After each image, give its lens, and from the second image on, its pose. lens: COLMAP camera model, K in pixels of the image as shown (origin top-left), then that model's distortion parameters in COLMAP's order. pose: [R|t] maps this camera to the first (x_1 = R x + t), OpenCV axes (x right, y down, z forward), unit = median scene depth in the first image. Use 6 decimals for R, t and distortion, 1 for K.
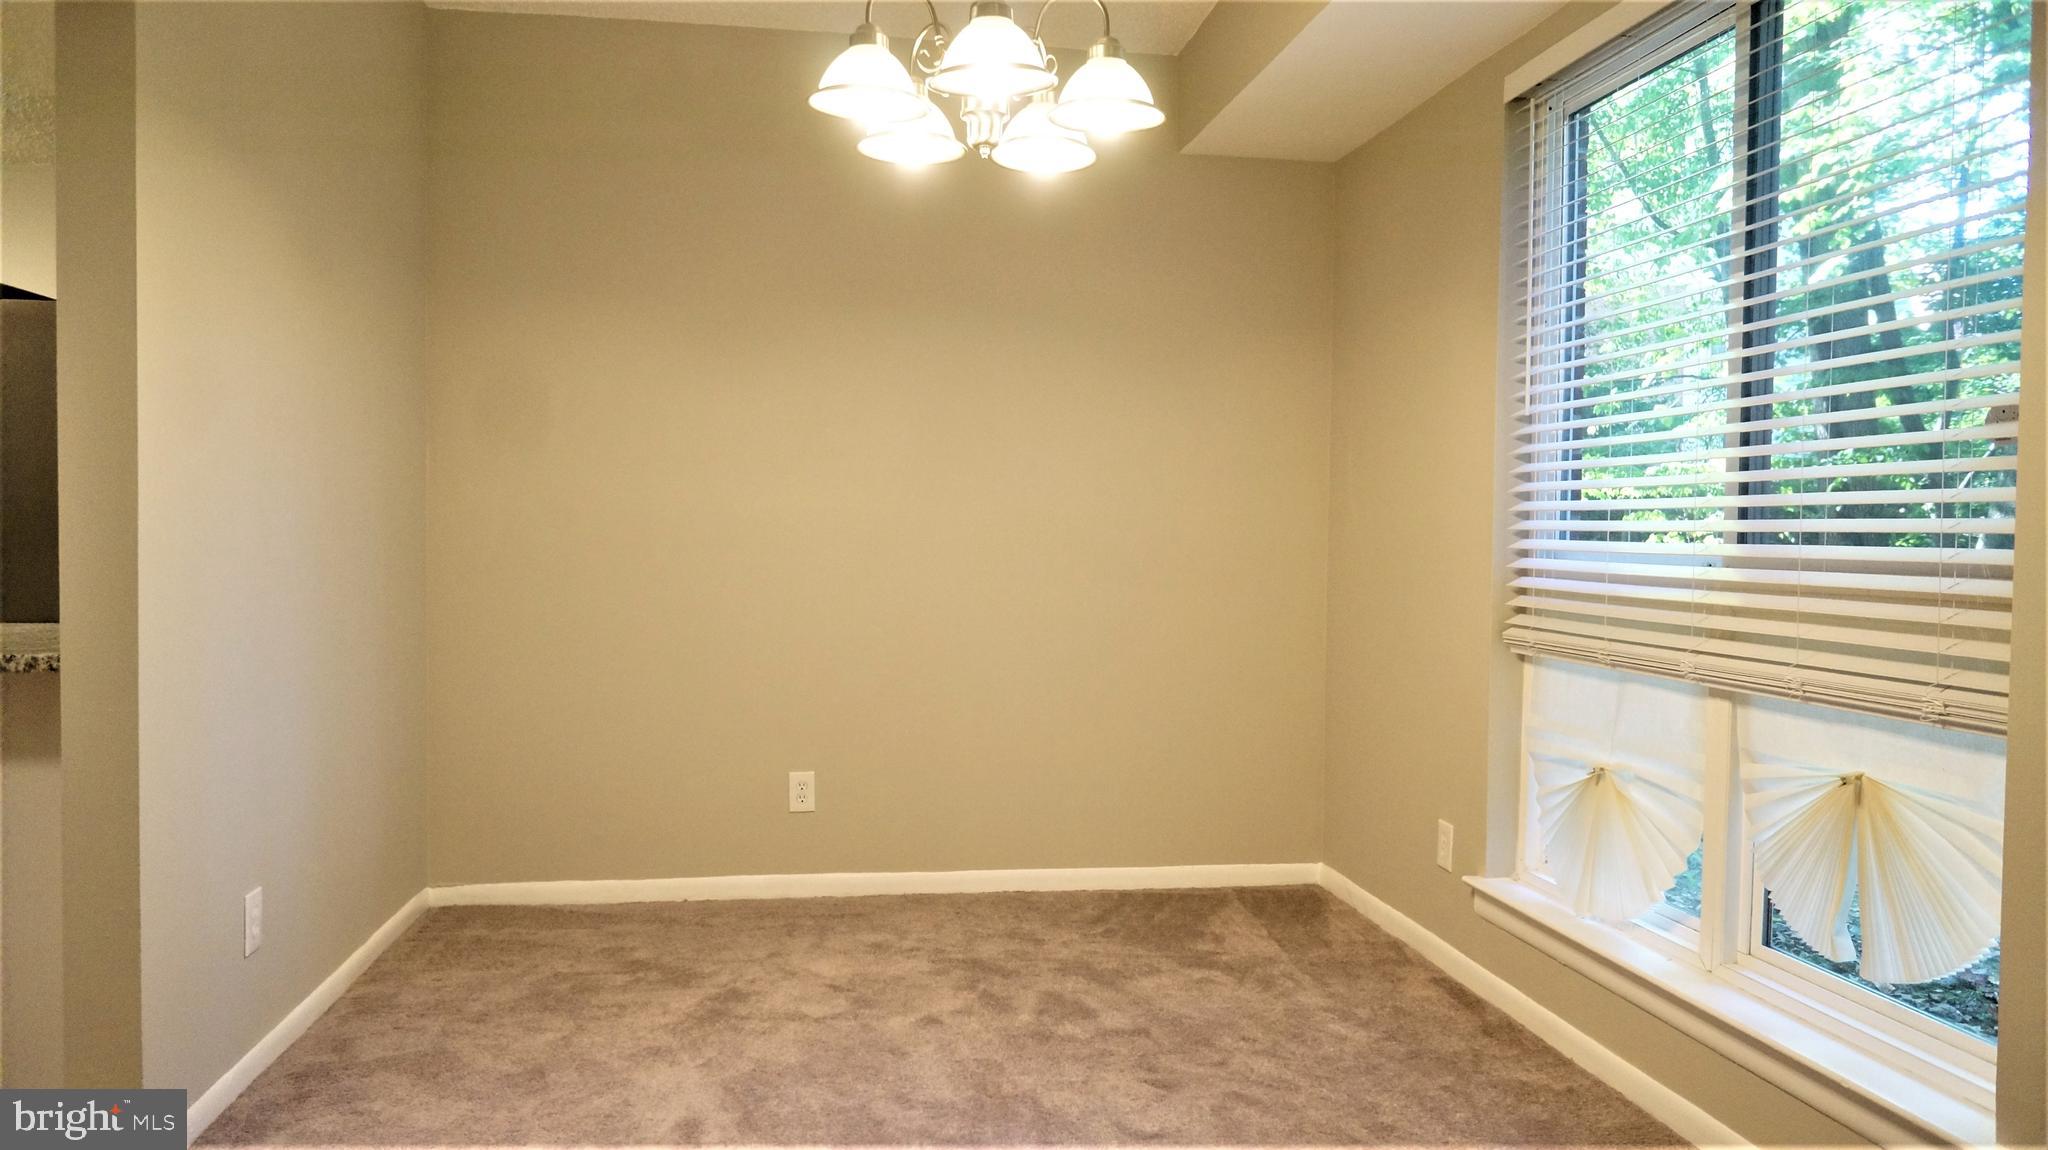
lens RADIAL K [[1411.4, 0, 1031.1], [0, 1411.4, 588.6], [0, 0, 1]] dist [-0.001075, -0.003306]
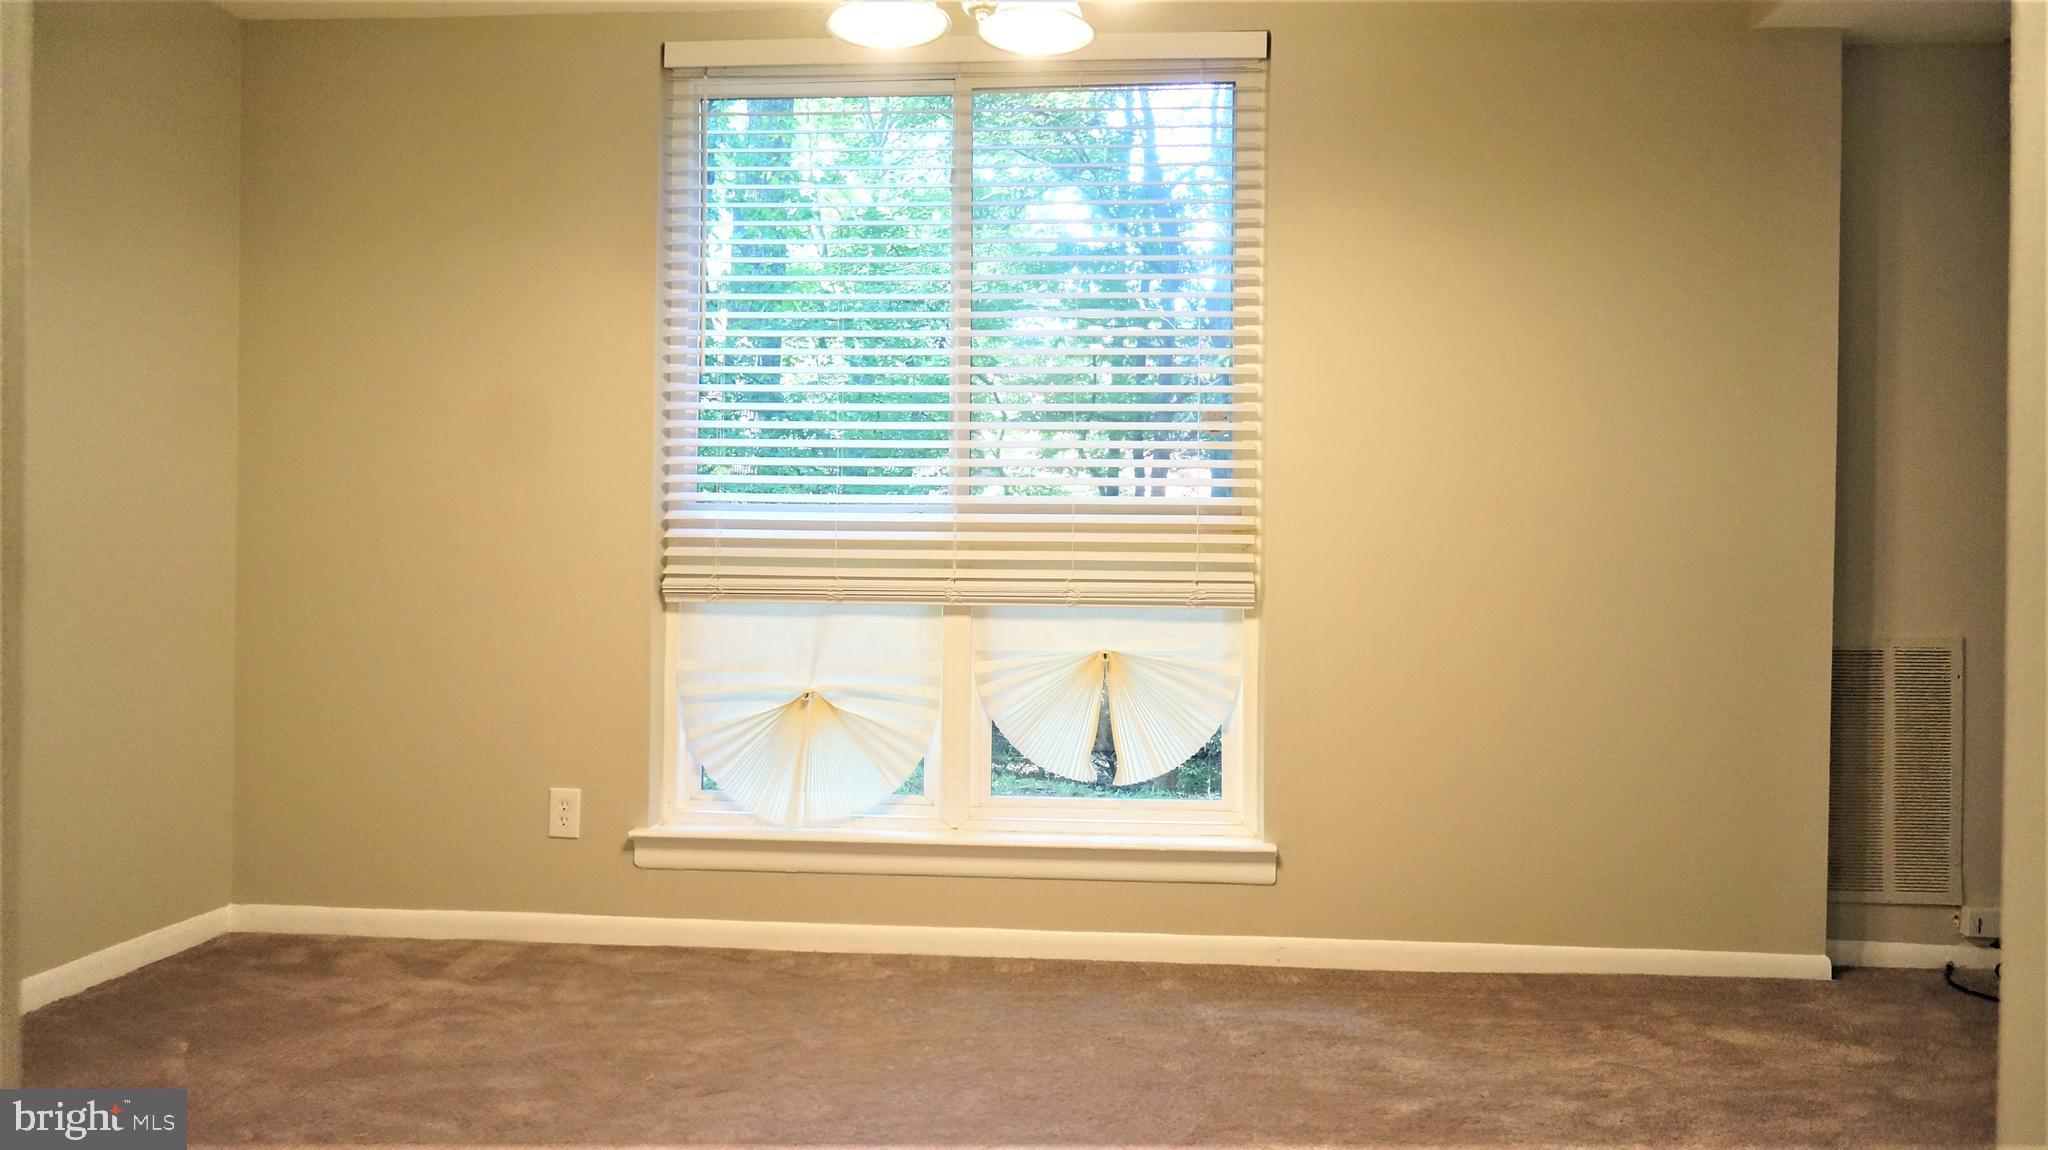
lens RADIAL K [[1411.4, 0, 1029.7], [0, 1411.4, 559.3], [0, 0, 1]] dist [-0.001075, -0.003306]
pose [[0.208992, 0.003179, 0.977912, -0.629711], [0.030282, 0.999494, -0.009721, 0.033071], [-0.977448, 0.031645, 0.208790, 0.539922]]
